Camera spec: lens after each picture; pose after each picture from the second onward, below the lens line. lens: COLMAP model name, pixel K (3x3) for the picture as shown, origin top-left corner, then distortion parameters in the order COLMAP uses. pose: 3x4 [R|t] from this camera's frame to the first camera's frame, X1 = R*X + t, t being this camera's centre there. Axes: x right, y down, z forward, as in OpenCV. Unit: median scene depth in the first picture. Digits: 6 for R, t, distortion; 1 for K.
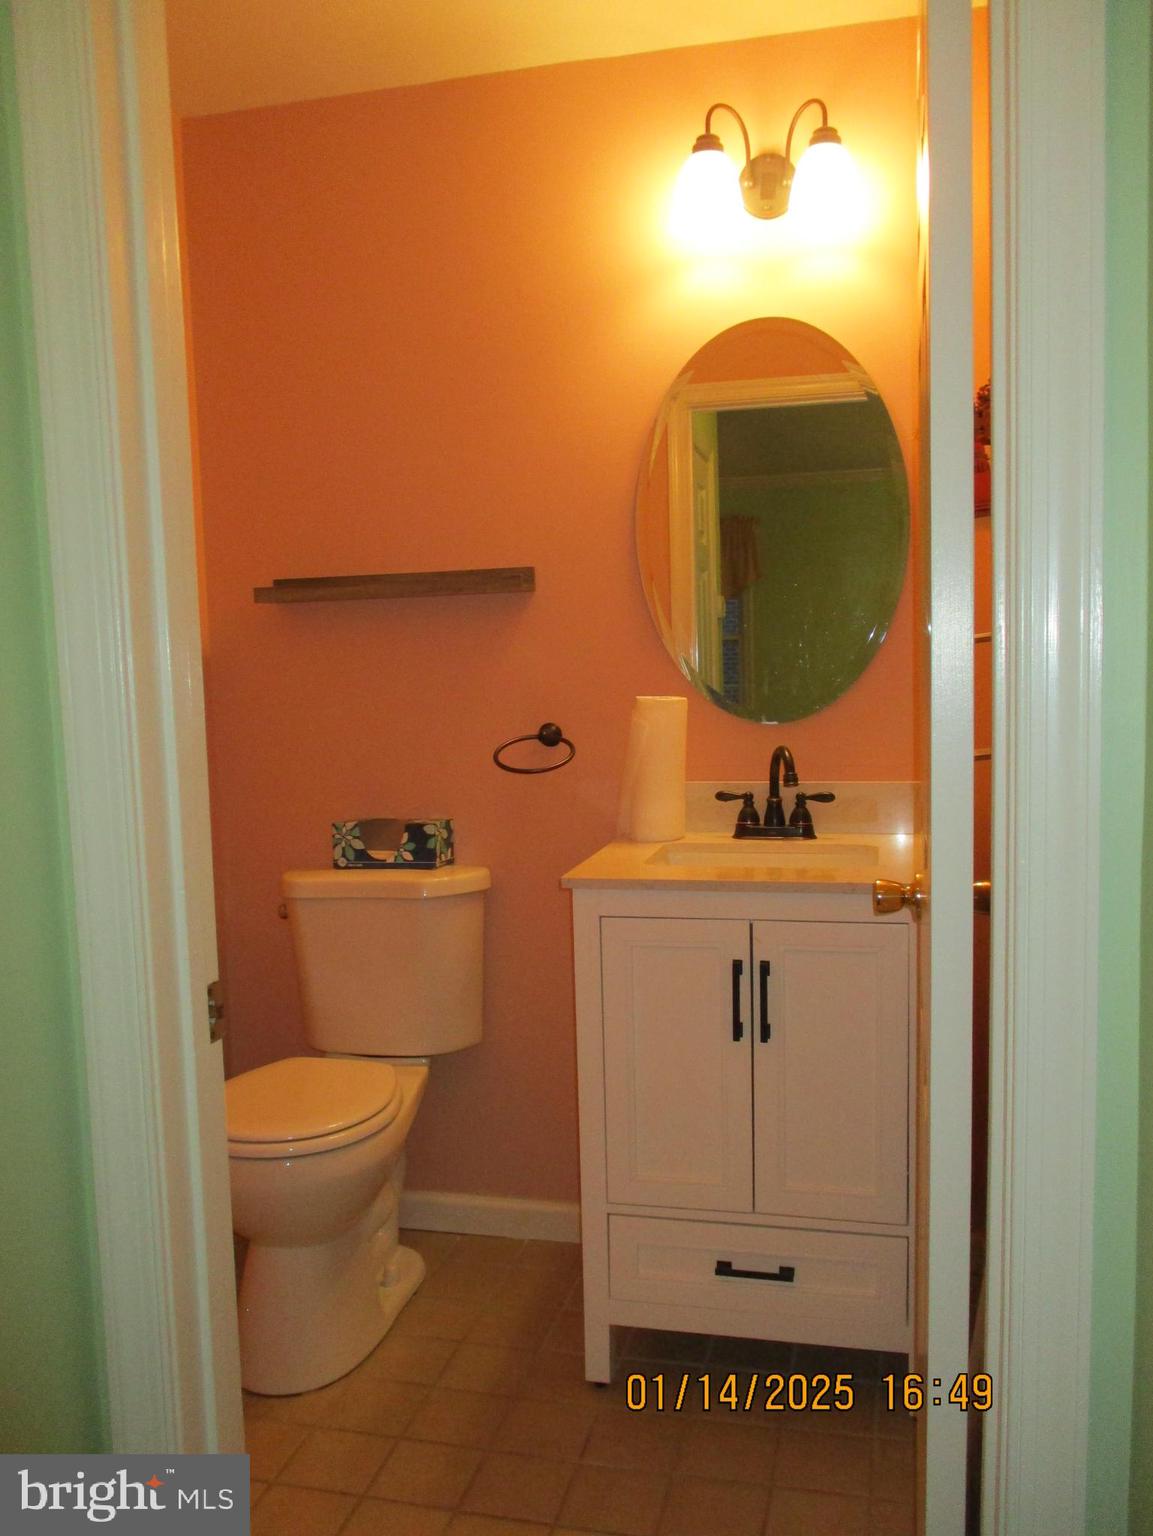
lens RADIAL K [[1265.2, 0, 593.2], [0, 1265.2, 793.7], [0, 0, 1]] dist [-0.030863, 0.001345]
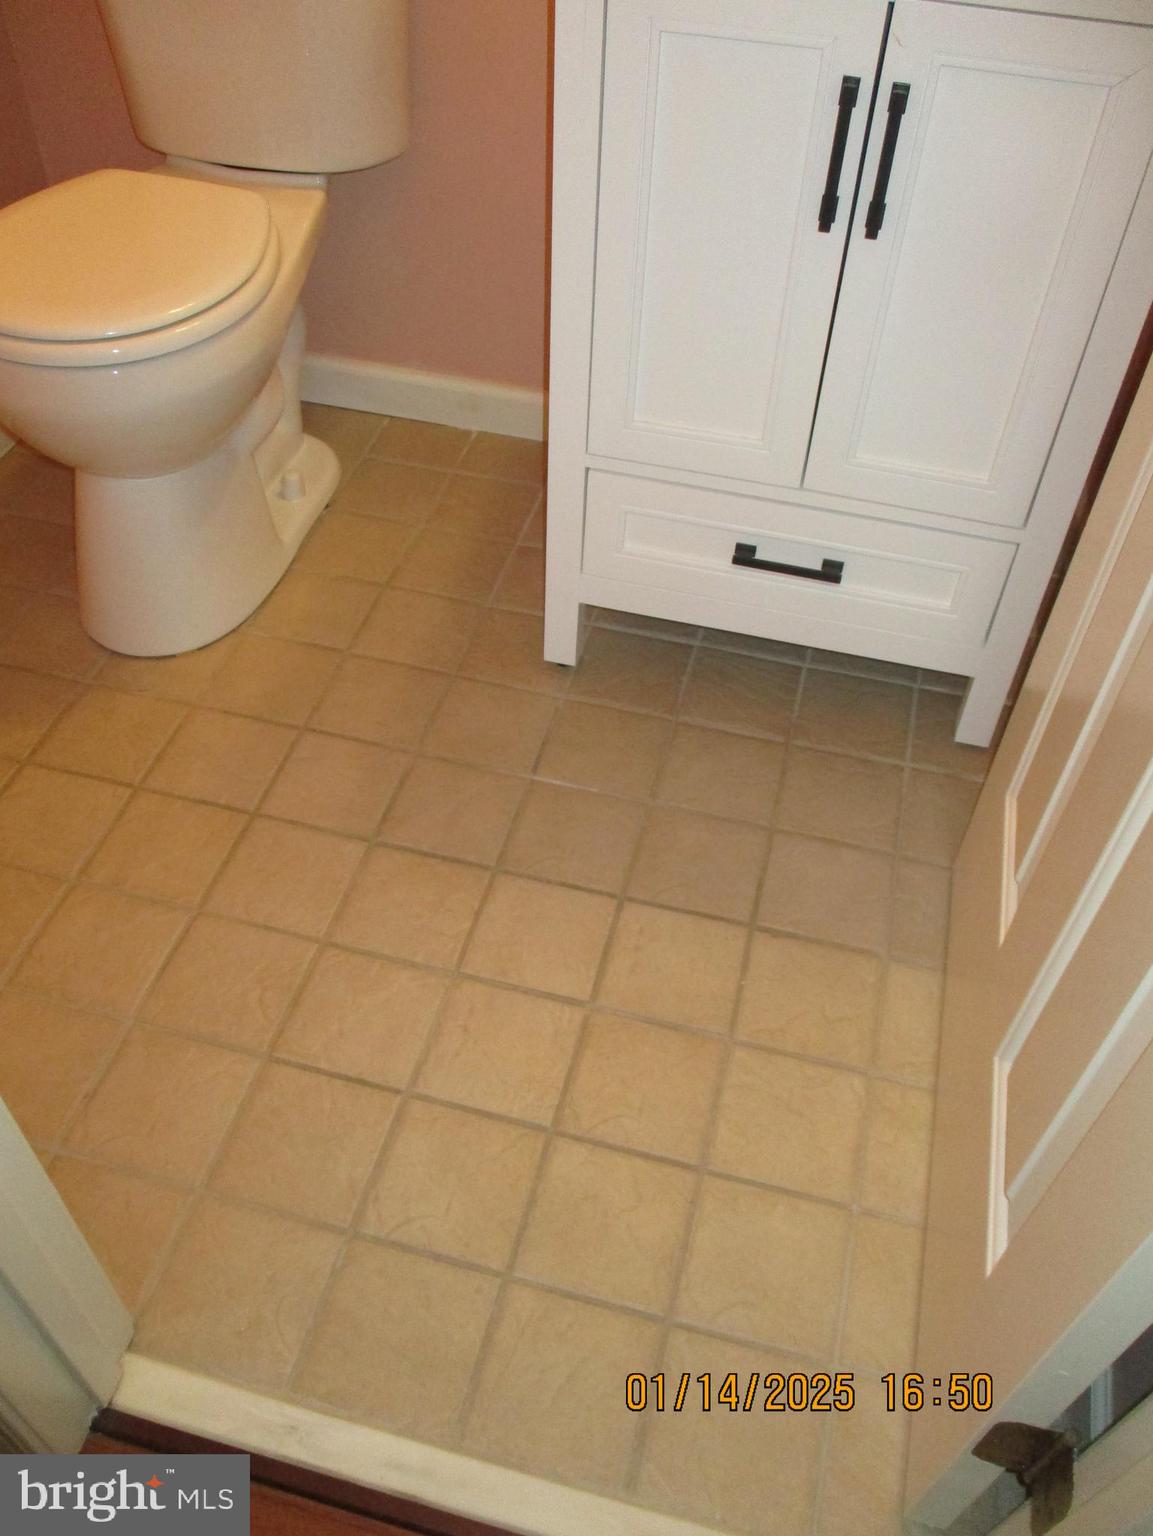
lens RADIAL K [[1265.2, 0, 593.2], [0, 1265.2, 793.7], [0, 0, 1]] dist [-0.030863, 0.001345]
pose [[0.997916, 0.046630, 0.044603, -0.006730], [-0.064476, 0.748394, 0.660114, 0.012492], [-0.002599, -0.661614, 0.749840, 0.361922]]
